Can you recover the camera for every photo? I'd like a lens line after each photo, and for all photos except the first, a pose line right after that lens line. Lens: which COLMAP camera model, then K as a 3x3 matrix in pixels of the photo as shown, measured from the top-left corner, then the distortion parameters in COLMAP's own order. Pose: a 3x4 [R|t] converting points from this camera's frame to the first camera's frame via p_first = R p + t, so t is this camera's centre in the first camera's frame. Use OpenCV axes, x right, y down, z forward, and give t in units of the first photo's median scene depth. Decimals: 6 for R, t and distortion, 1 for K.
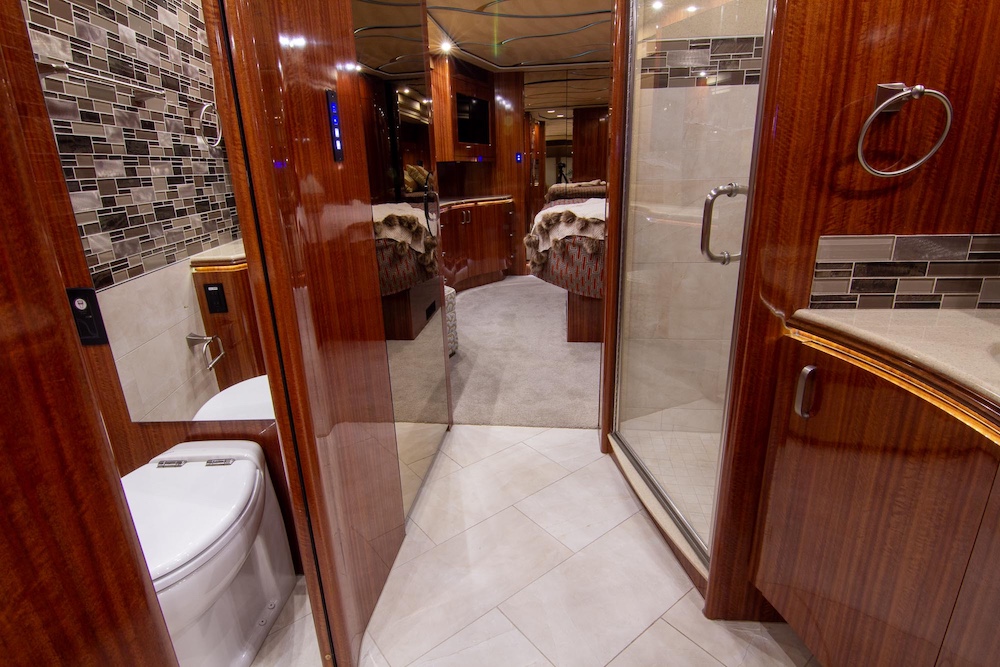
lens RADIAL K [[509.3, 0, 502.0], [0, 509.3, 327.8], [0, 0, 1]] dist [-0.007626, -0.009701]
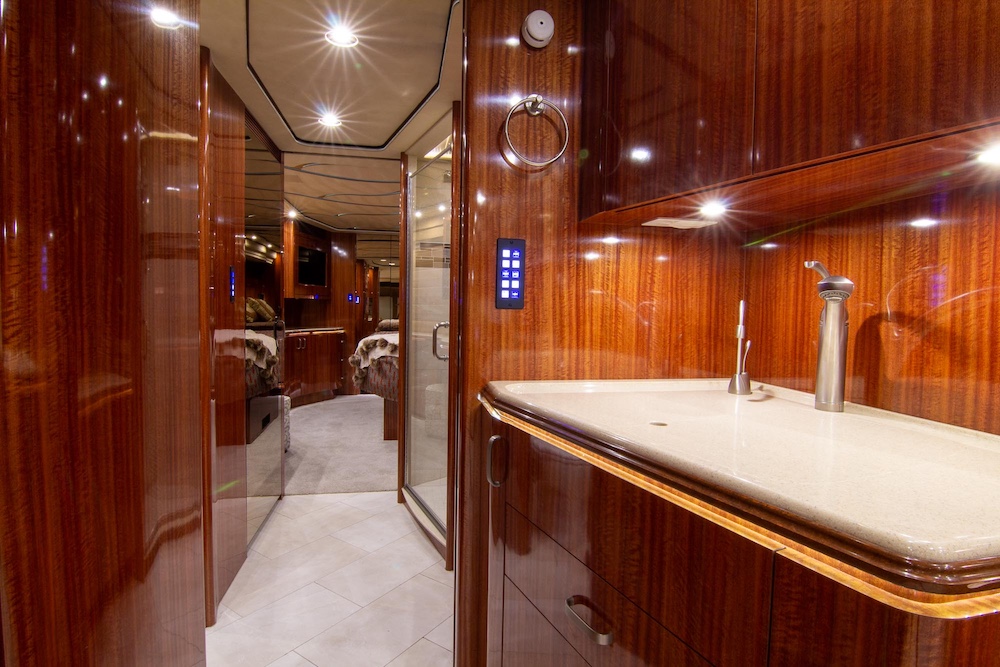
lens RADIAL K [[509.3, 0, 500.8], [0, 509.3, 325.5], [0, 0, 1]] dist [-0.007626, -0.009701]
pose [[0.952730, 0.033704, 0.301943, 0.017098], [0.046789, 0.965695, -0.255429, 0.097677], [-0.300194, 0.257482, 0.918470, -0.348514]]
